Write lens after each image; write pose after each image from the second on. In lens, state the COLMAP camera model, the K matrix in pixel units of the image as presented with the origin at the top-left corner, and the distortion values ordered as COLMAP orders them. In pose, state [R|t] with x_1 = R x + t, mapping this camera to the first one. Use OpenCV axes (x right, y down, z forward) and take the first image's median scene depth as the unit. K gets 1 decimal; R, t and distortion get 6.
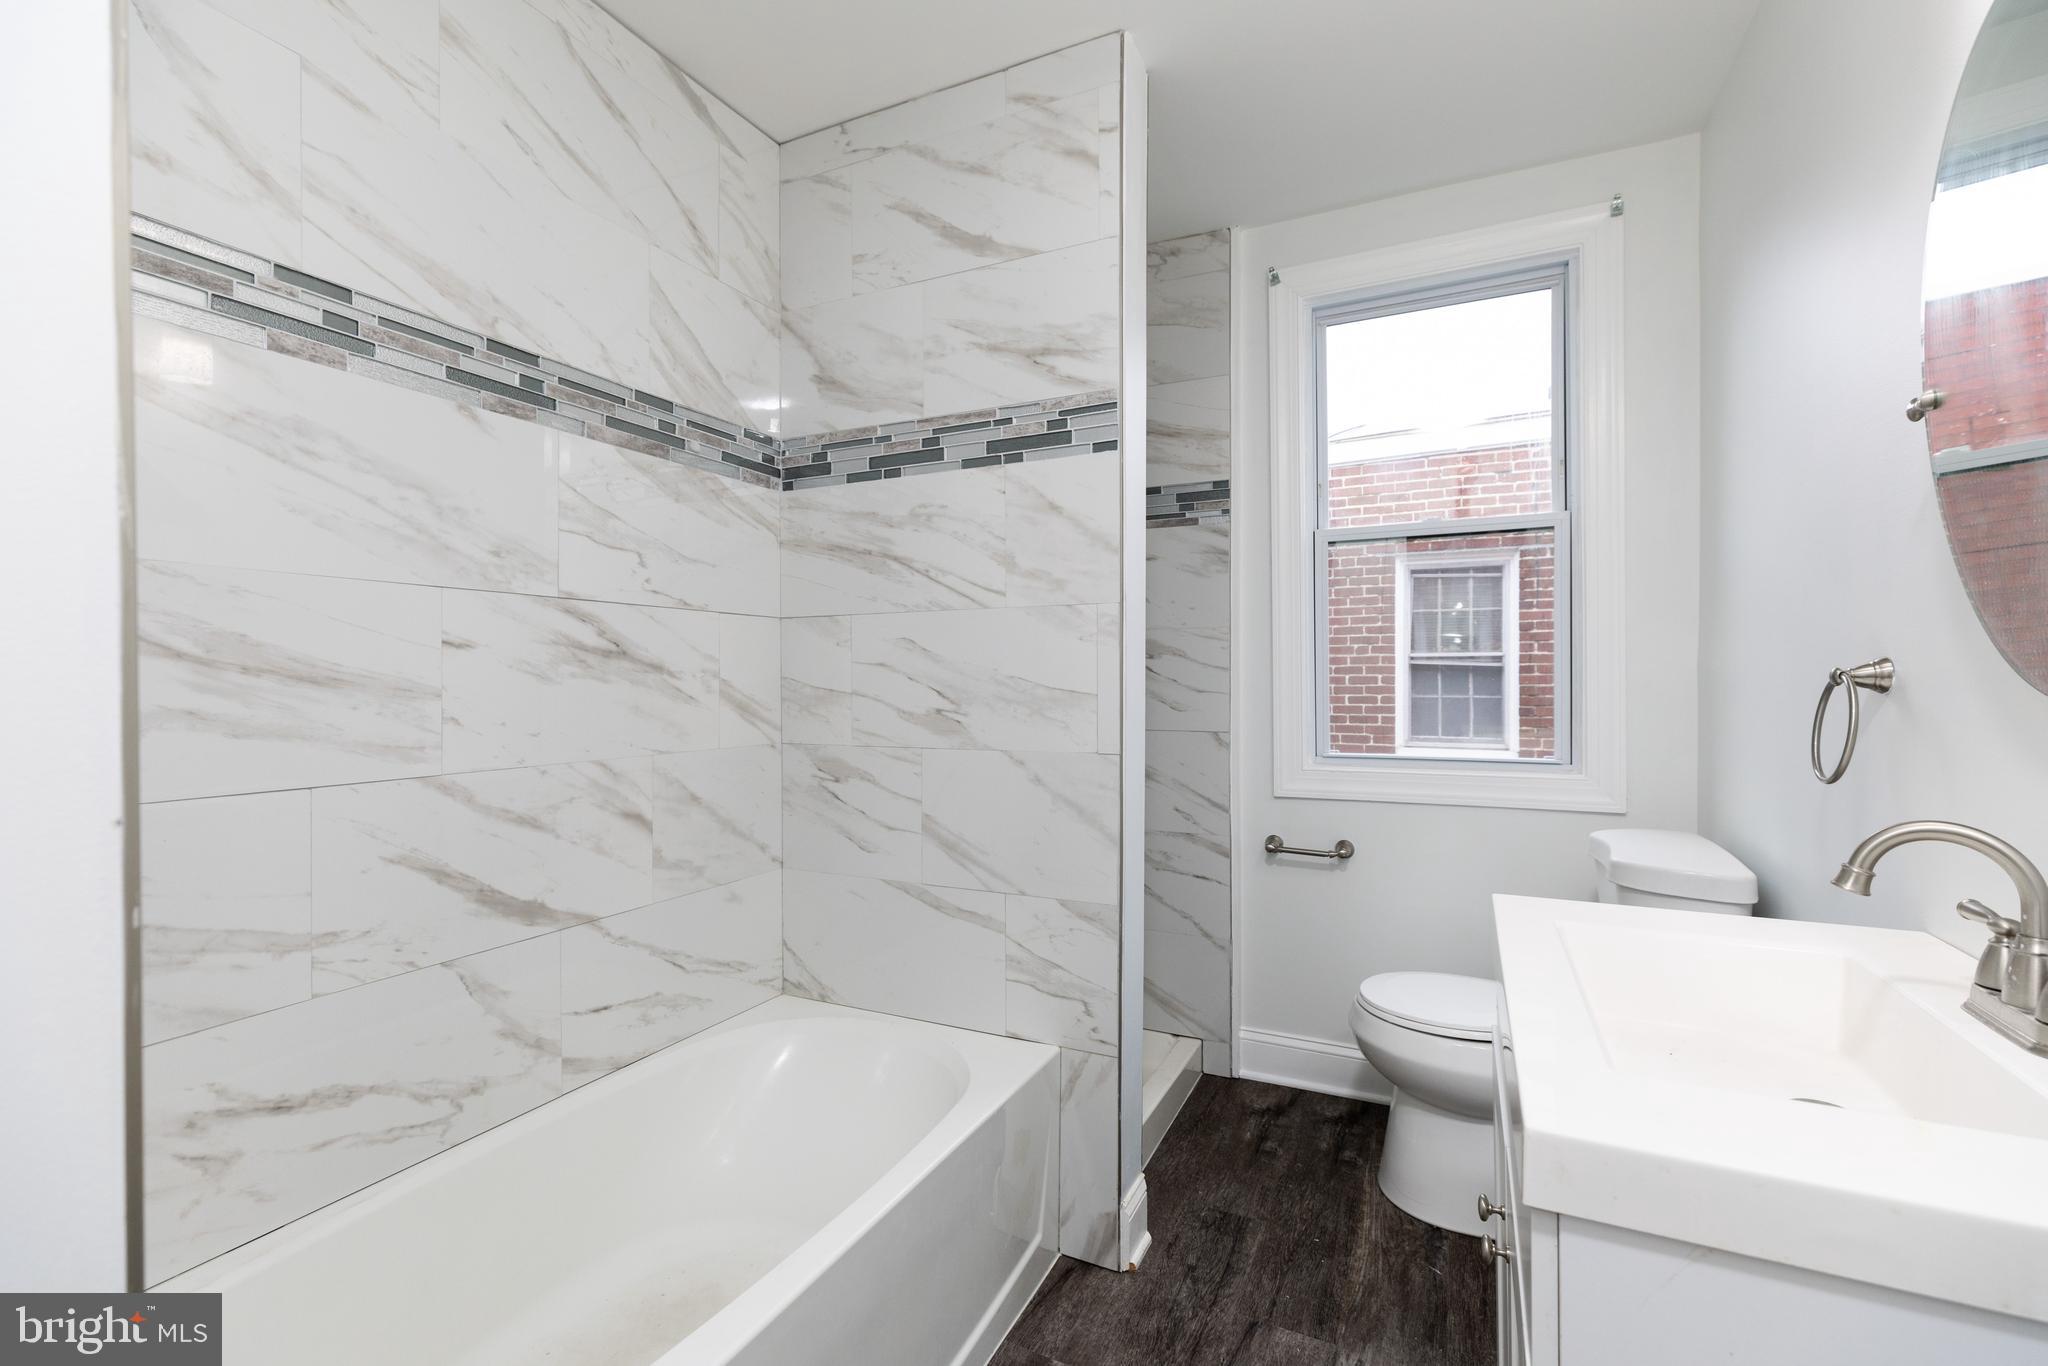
lens RADIAL K [[905.8, 0, 1020.2], [0, 905.8, 682.3], [0, 0, 1]] dist [0.003654, 0.000125]
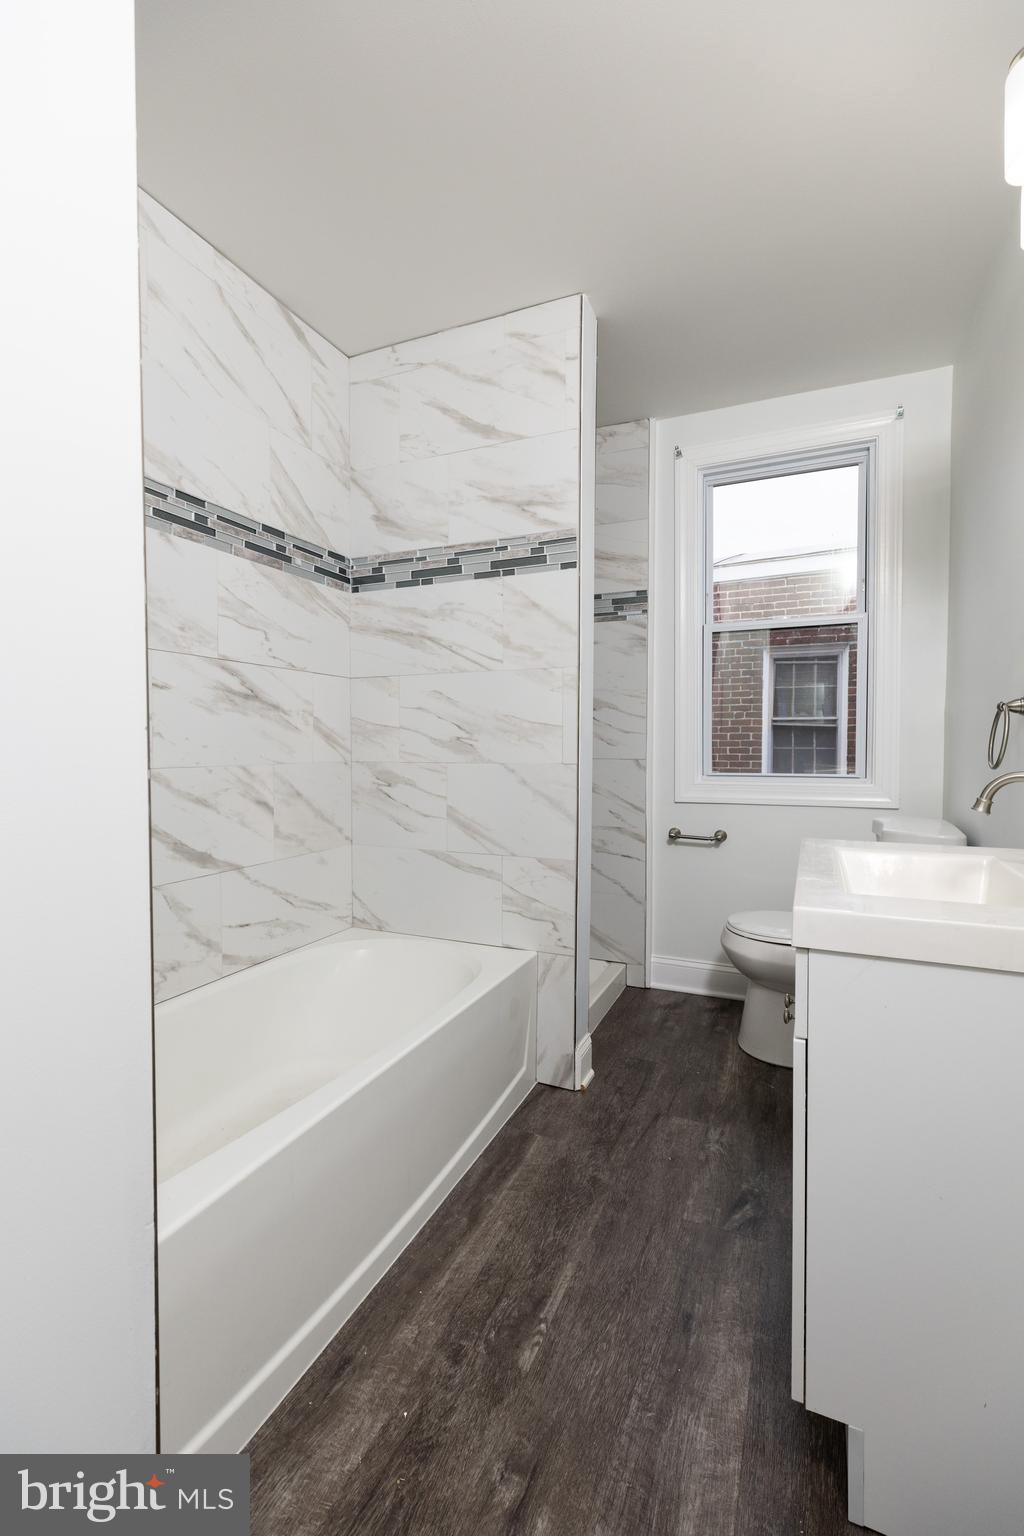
lens RADIAL K [[679.4, 0, 514.7], [0, 679.4, 764.1], [0, 0, 1]] dist [0.003654, 0.000125]
pose [[0.999281, 0.002632, 0.037834, -0.039104], [-0.003686, 0.999607, 0.027794, 0.044526], [-0.037746, -0.027914, 0.998897, -0.157329]]
